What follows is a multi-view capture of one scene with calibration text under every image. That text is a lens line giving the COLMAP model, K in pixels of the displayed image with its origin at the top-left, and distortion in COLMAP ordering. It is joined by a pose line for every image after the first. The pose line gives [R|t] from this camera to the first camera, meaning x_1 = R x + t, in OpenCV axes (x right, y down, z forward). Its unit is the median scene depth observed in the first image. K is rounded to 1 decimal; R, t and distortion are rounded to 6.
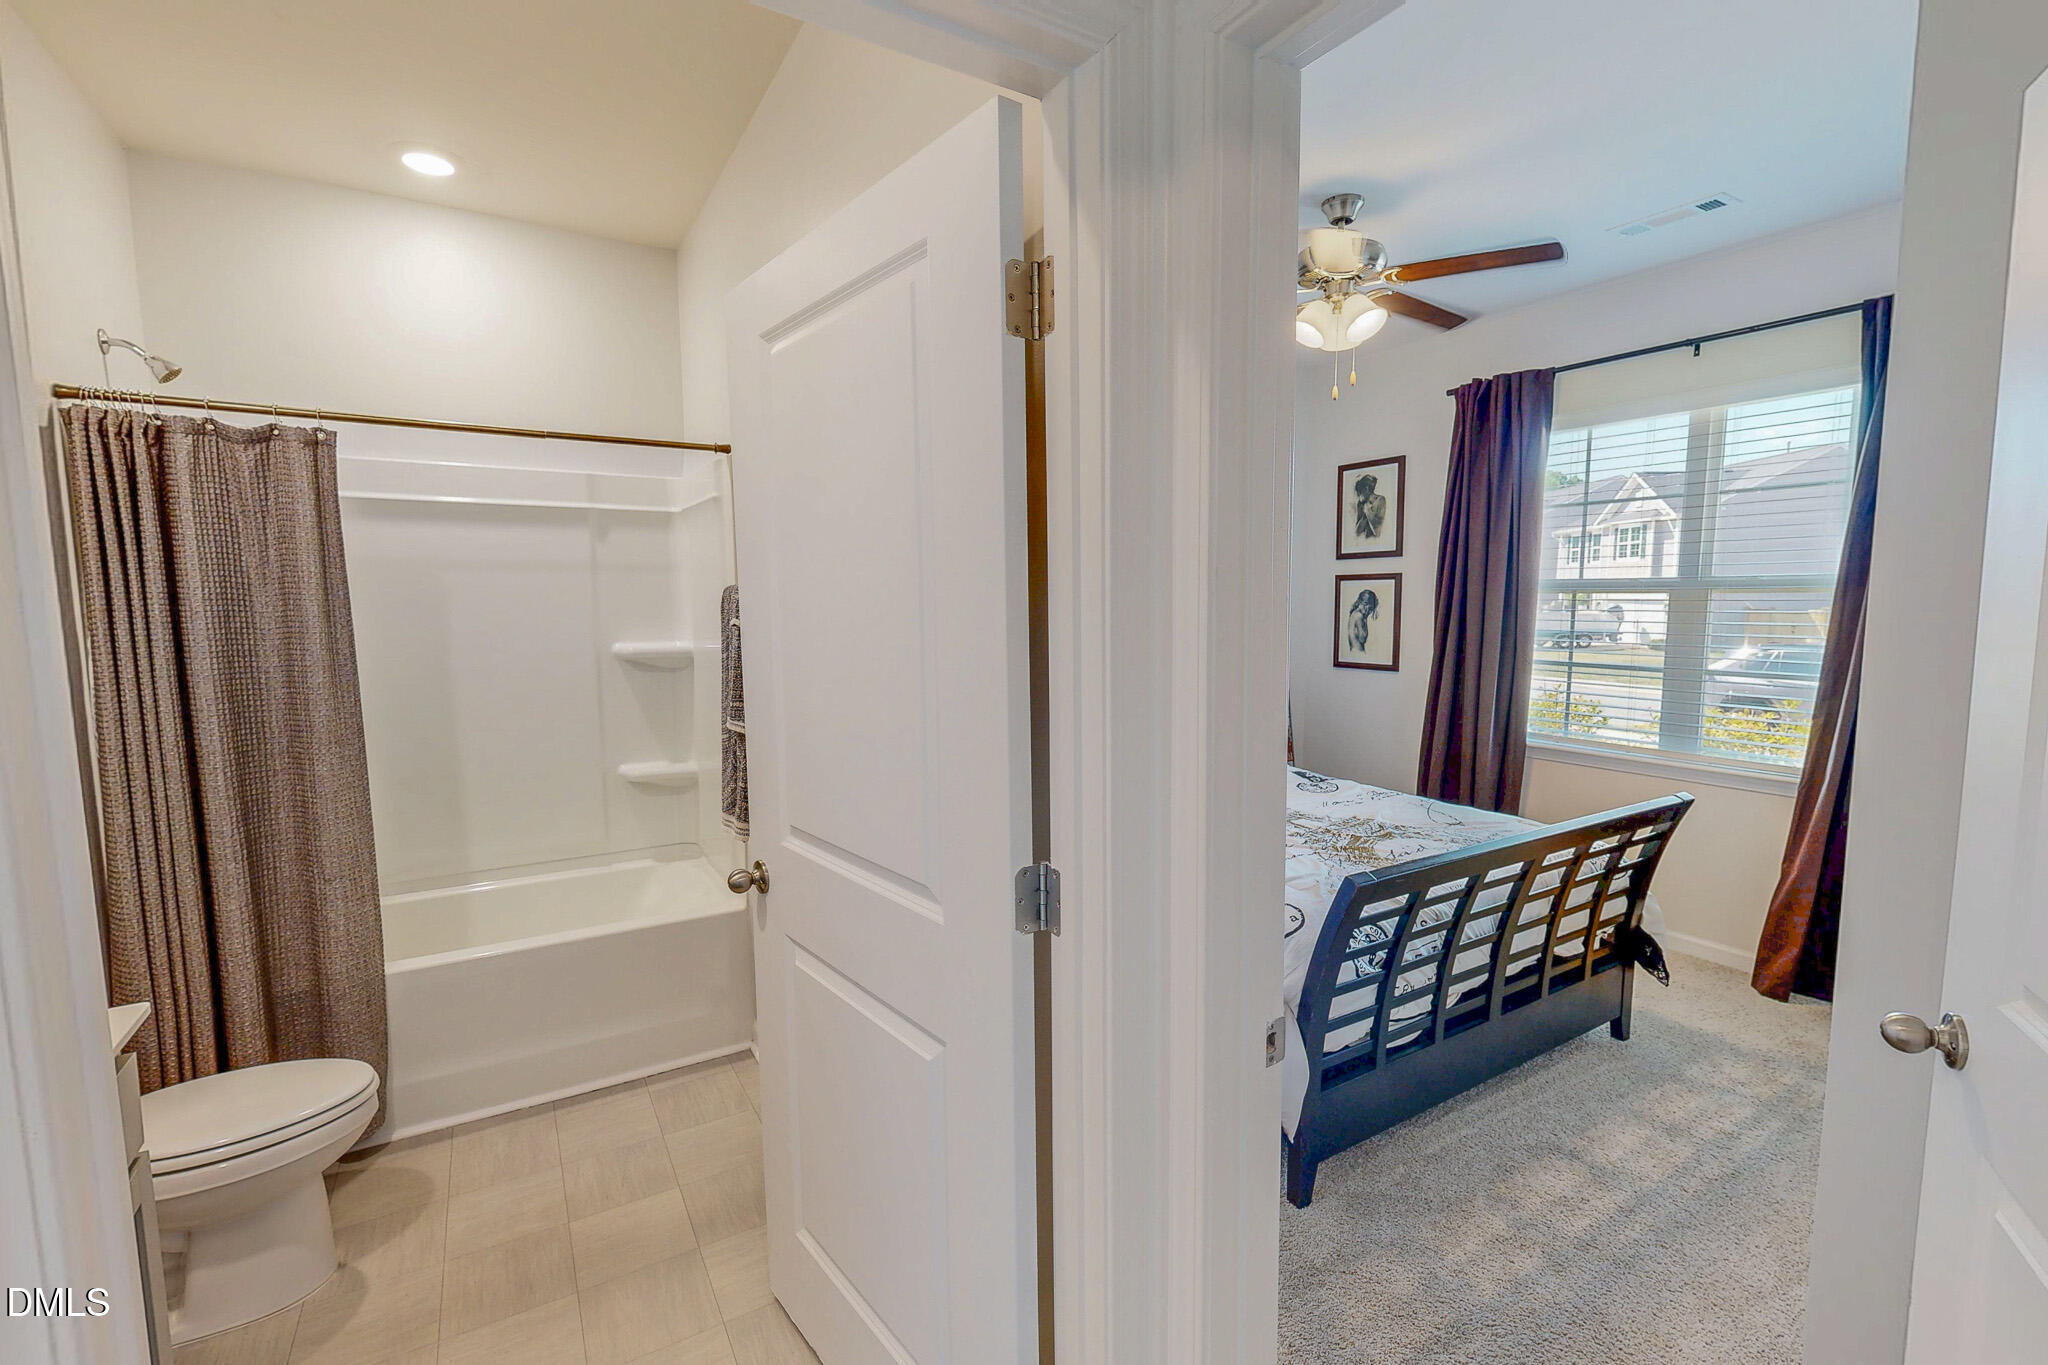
lens RADIAL K [[890.1, 0, 1024.0], [0, 890.1, 685.5], [0, 0, 1]] dist [0.000425, -0.000100]
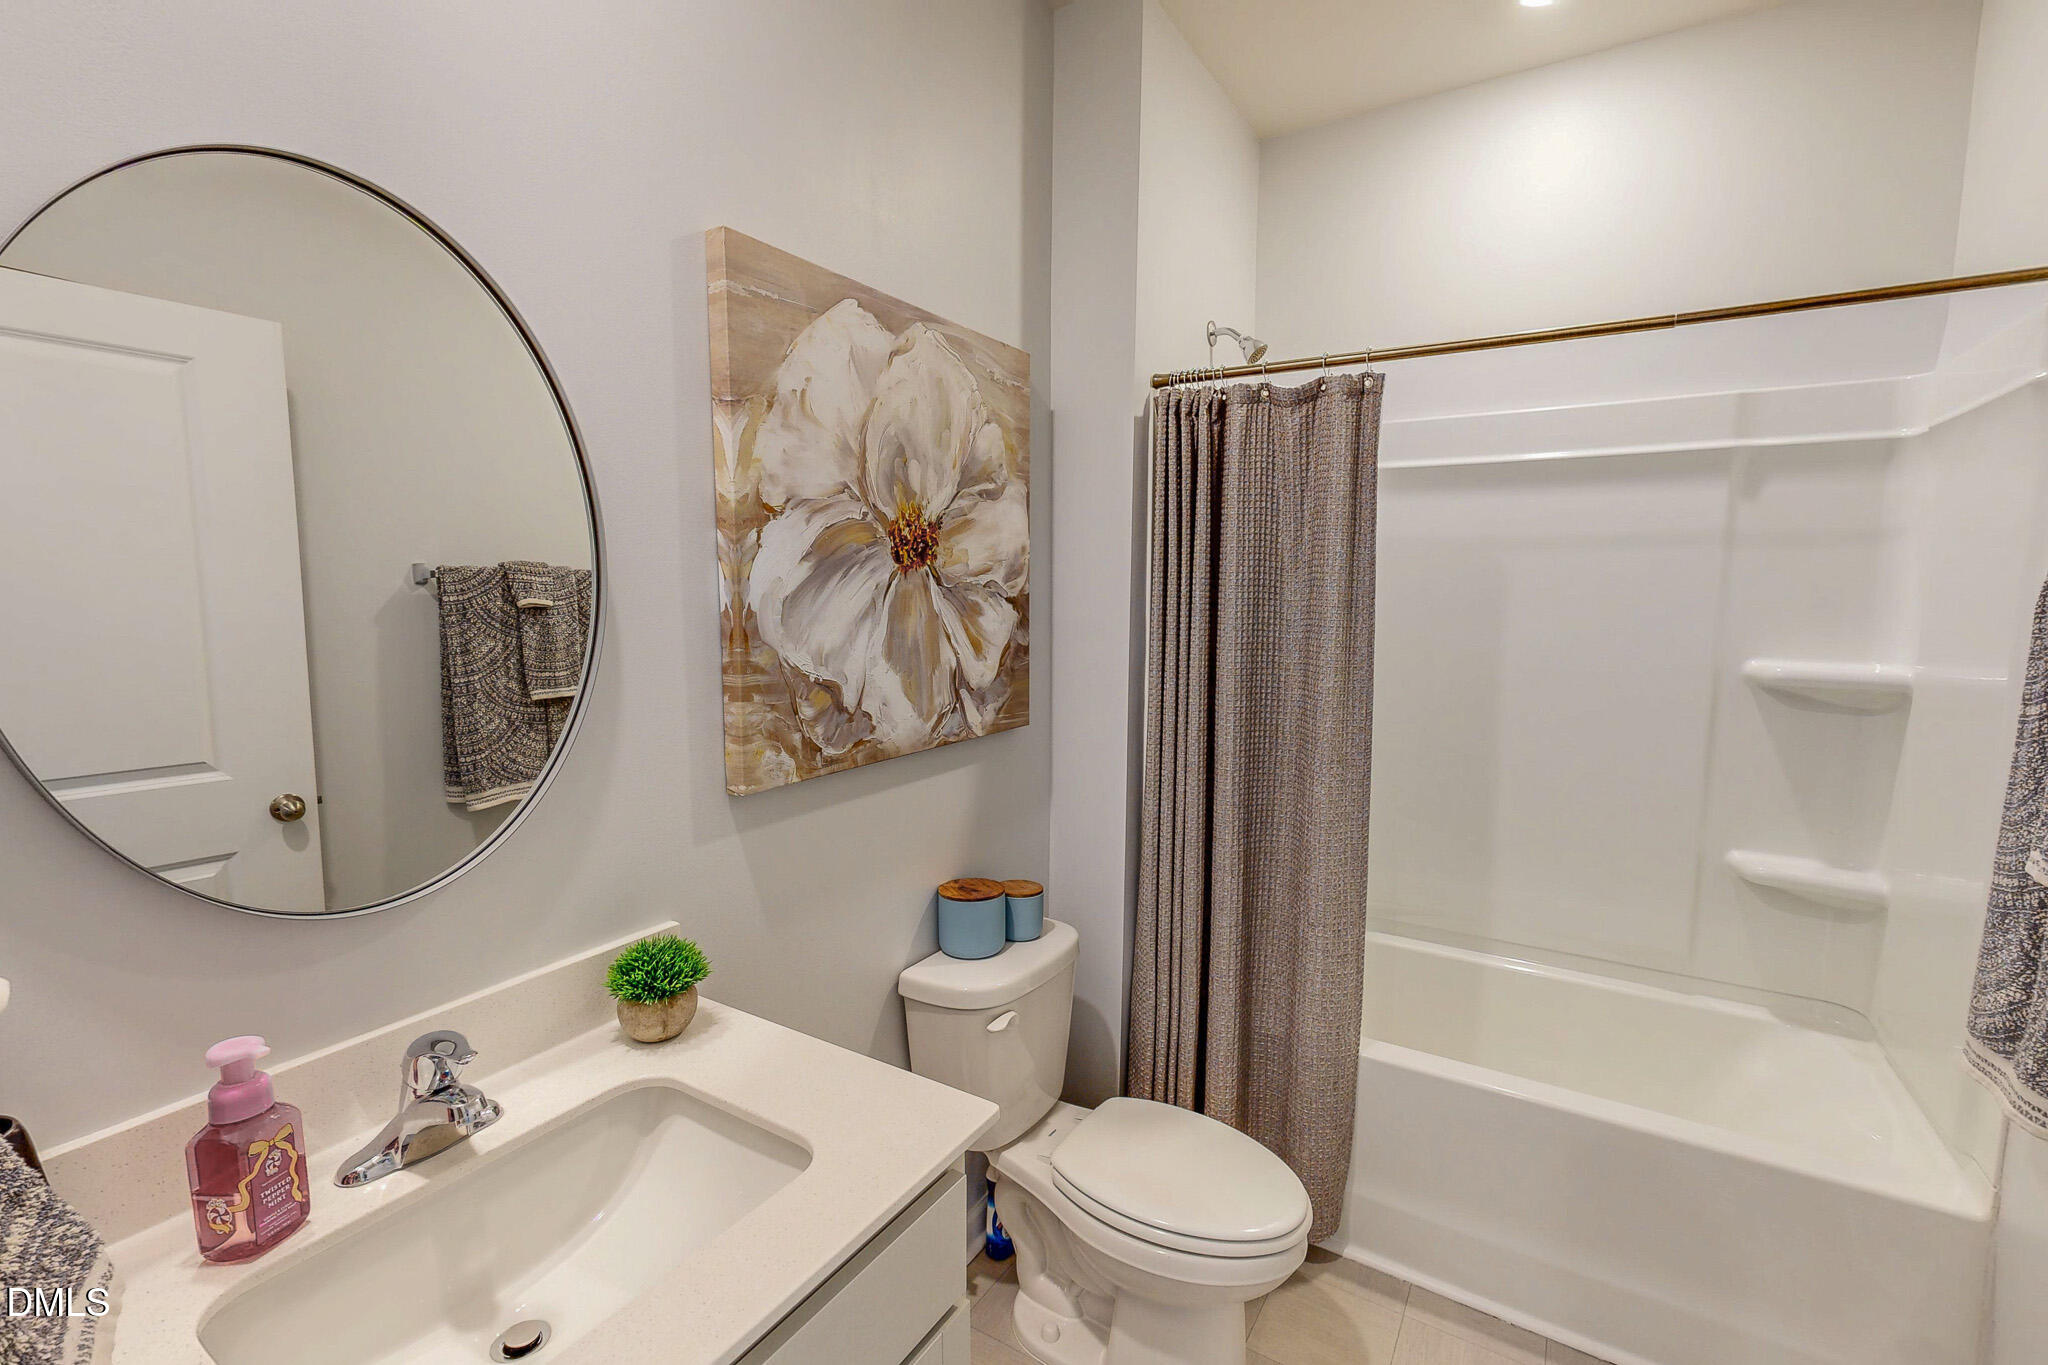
lens RADIAL K [[890.1, 0, 1024.0], [0, 890.1, 685.5], [0, 0, 1]] dist [0.000425, -0.000100]
pose [[0.451738, 0.101847, -0.886318, -0.190213], [-0.093498, 0.993396, 0.066497, -0.033262], [0.887238, 0.052830, 0.458278, 0.371695]]
